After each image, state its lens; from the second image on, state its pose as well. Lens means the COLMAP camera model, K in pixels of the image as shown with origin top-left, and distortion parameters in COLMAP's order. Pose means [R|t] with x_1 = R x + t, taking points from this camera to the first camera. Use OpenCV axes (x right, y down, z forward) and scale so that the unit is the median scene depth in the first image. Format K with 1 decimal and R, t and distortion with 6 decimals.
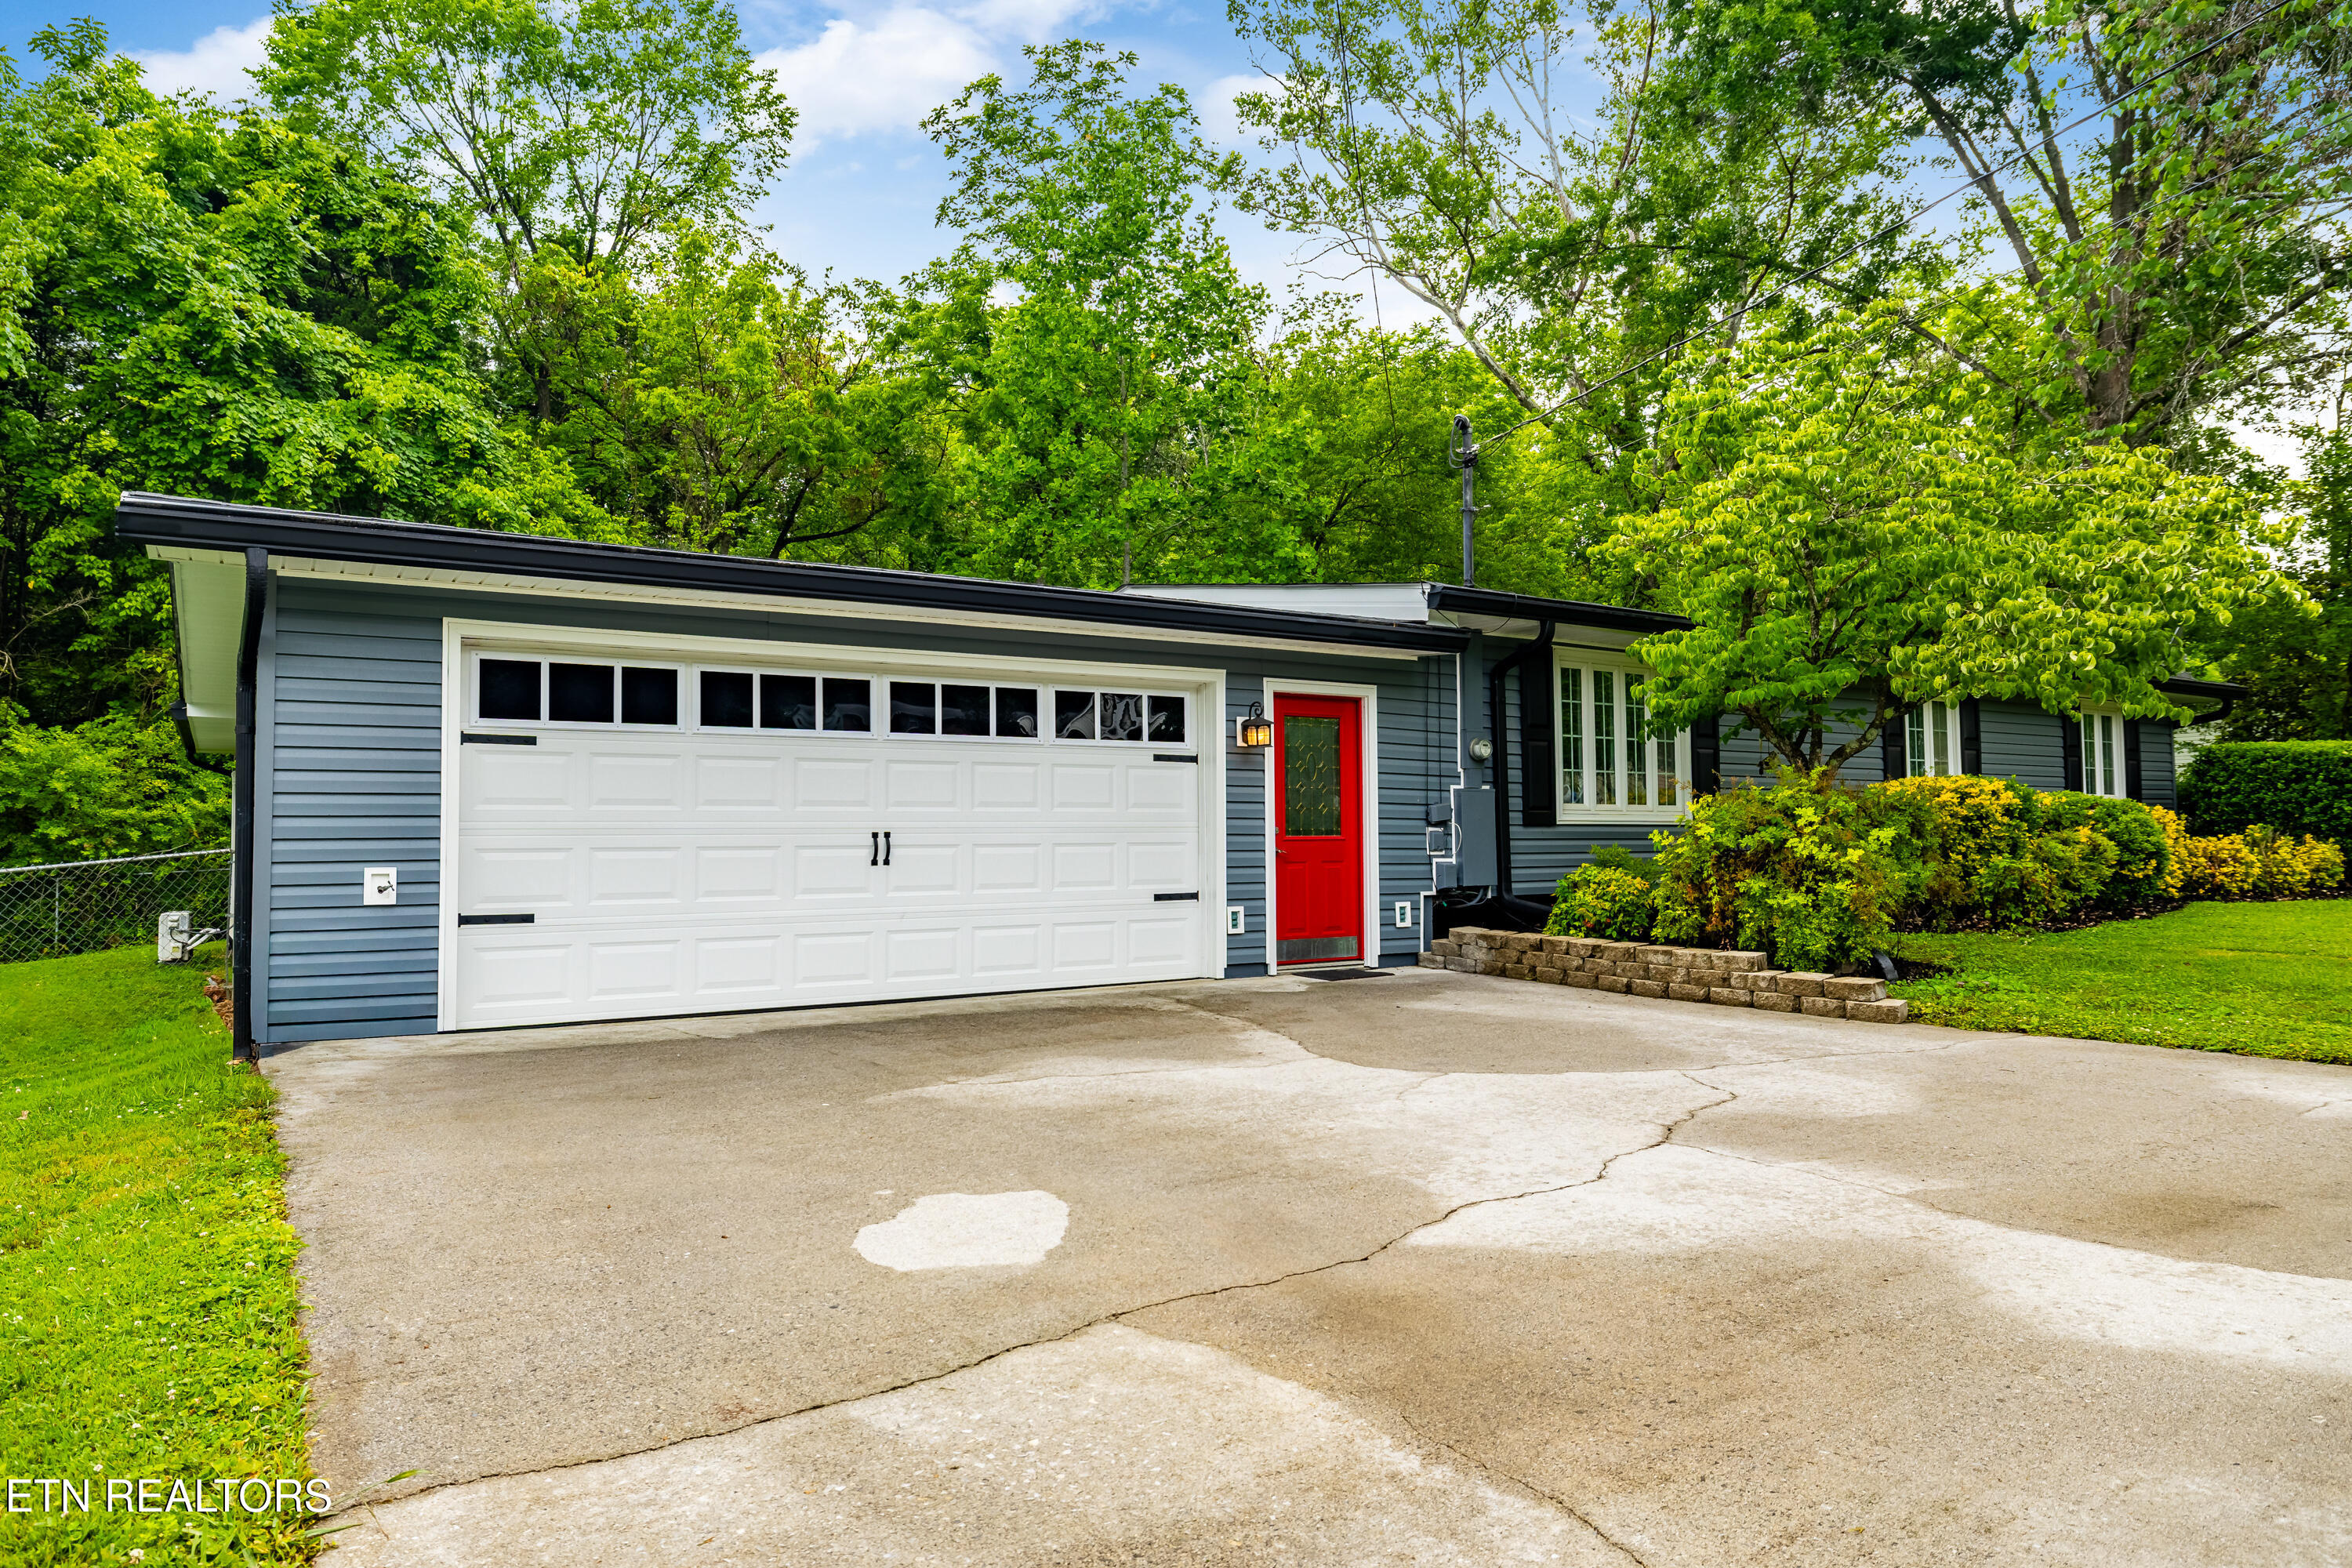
lens RADIAL K [[1464.1, 0, 1165.5], [0, 1464.1, 786.0], [0, 0, 1]] dist [-0.006249, 0.000083]
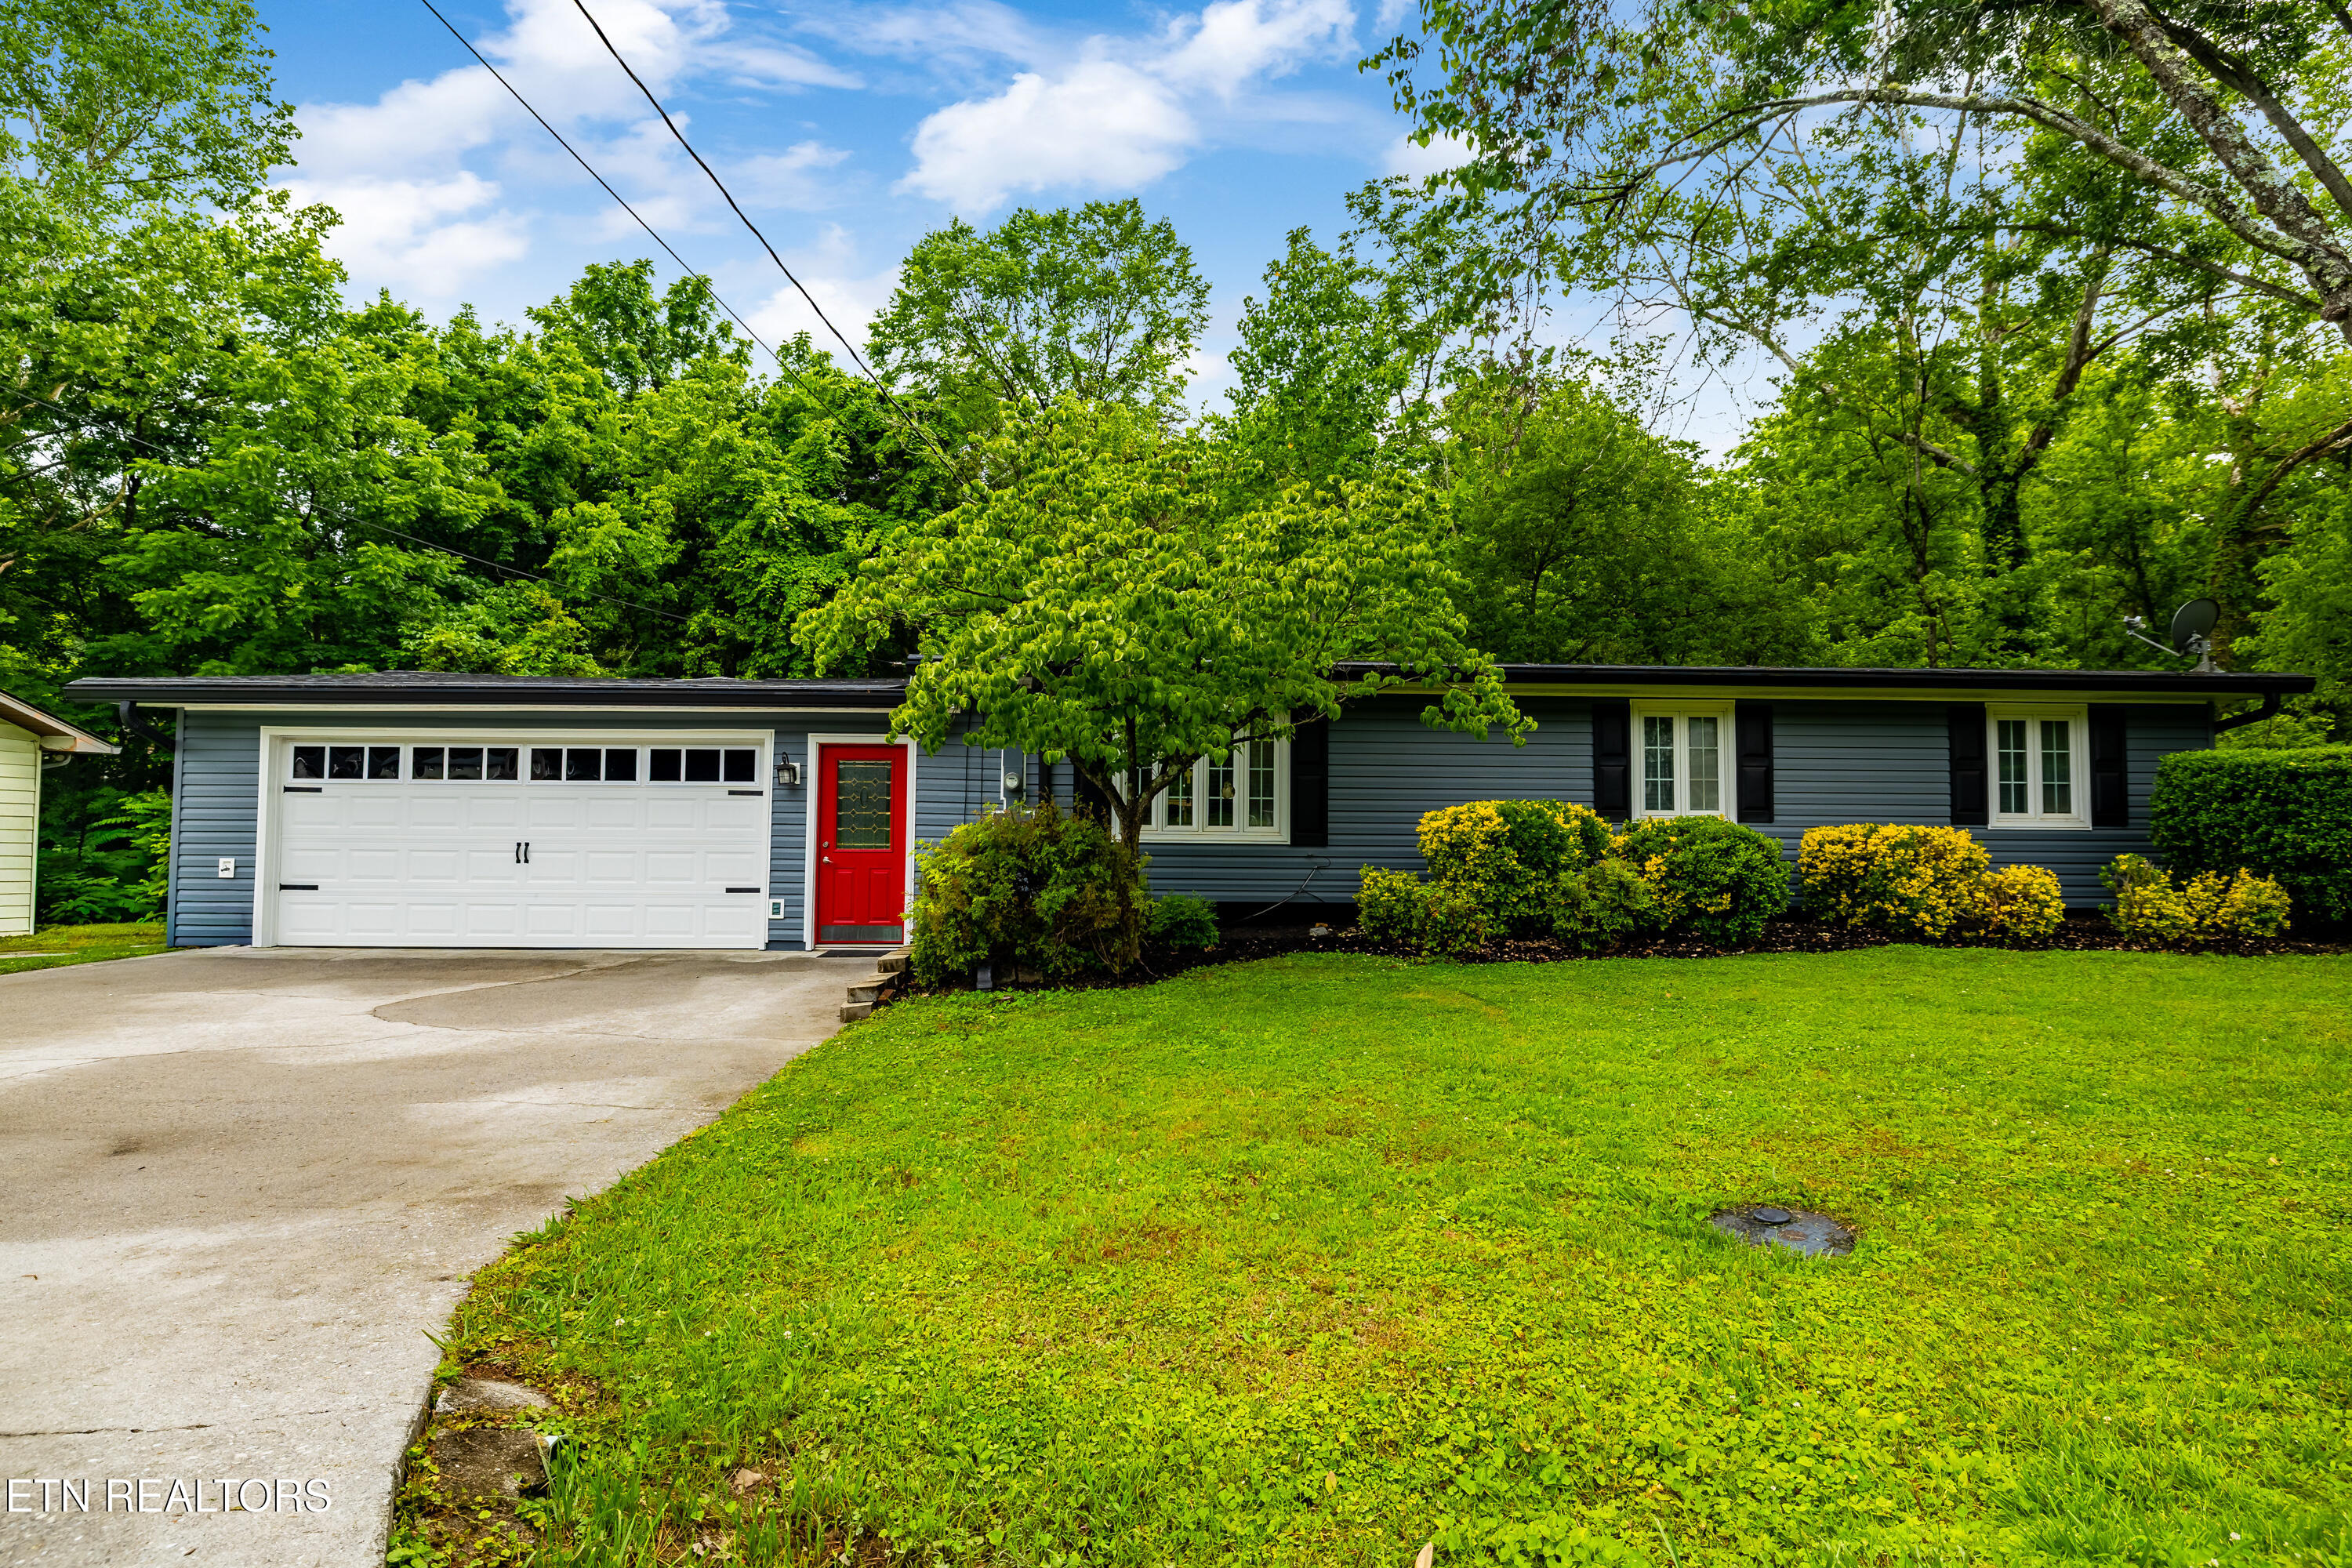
lens RADIAL K [[1172.8, 0, 1159.2], [0, 1172.8, 777.7], [0, 0, 1]] dist [-0.006800, 0.000560]
pose [[0.850130, -0.008384, -0.526506, 0.958032], [0.006508, 0.999964, -0.005415, -0.024878], [0.526532, 0.001177, 0.850154, 0.246639]]
